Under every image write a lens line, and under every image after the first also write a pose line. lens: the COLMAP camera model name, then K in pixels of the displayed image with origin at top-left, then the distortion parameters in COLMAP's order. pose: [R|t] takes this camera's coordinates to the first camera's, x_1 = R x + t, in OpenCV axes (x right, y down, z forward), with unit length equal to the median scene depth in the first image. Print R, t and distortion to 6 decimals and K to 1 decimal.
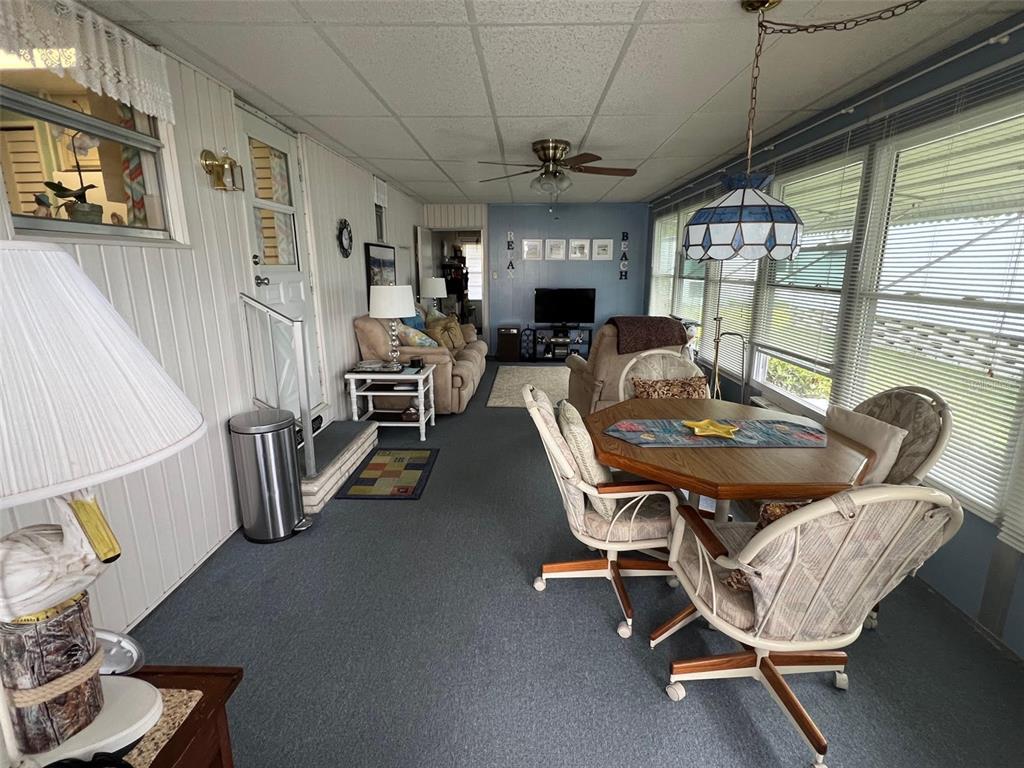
lens RADIAL K [[501.6, 0, 510.5], [0, 501.6, 382.1], [0, 0, 1]] dist [-0.003646, -0.000389]
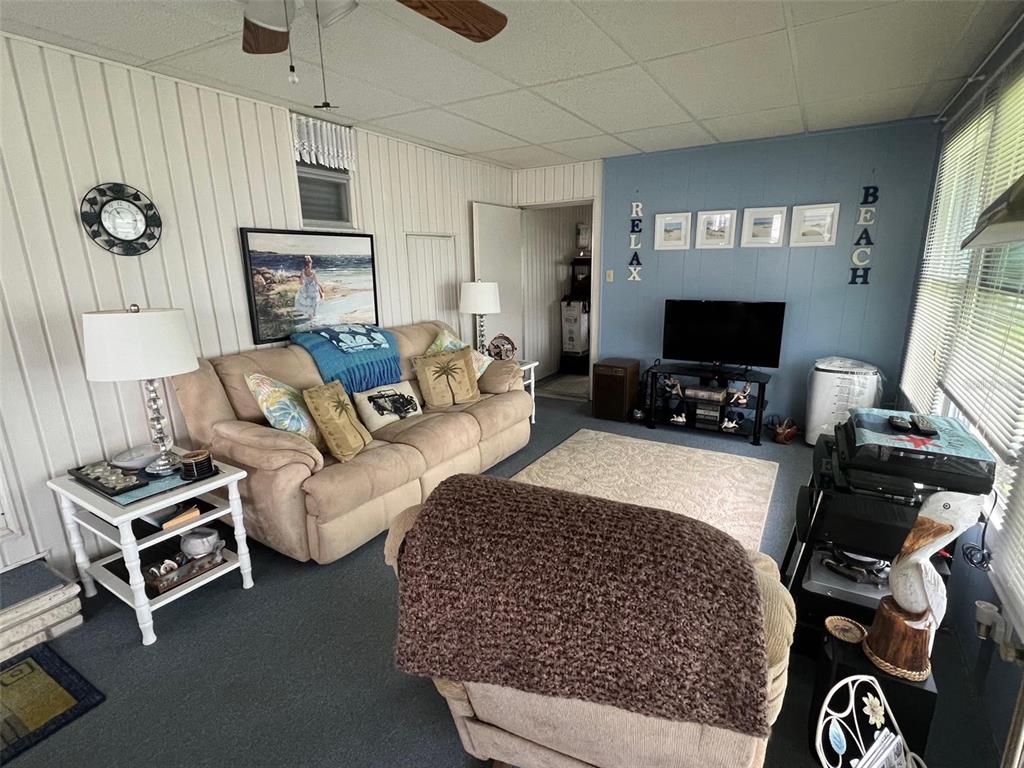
lens RADIAL K [[501.6, 0, 514.1], [0, 501.6, 389.0], [0, 0, 1]] dist [-0.003646, -0.000389]
pose [[0.861078, 0.110057, -0.496419, 0.192877], [-0.099330, 0.993894, 0.048052, -0.095261], [0.498676, 0.007932, 0.866752, 0.416208]]
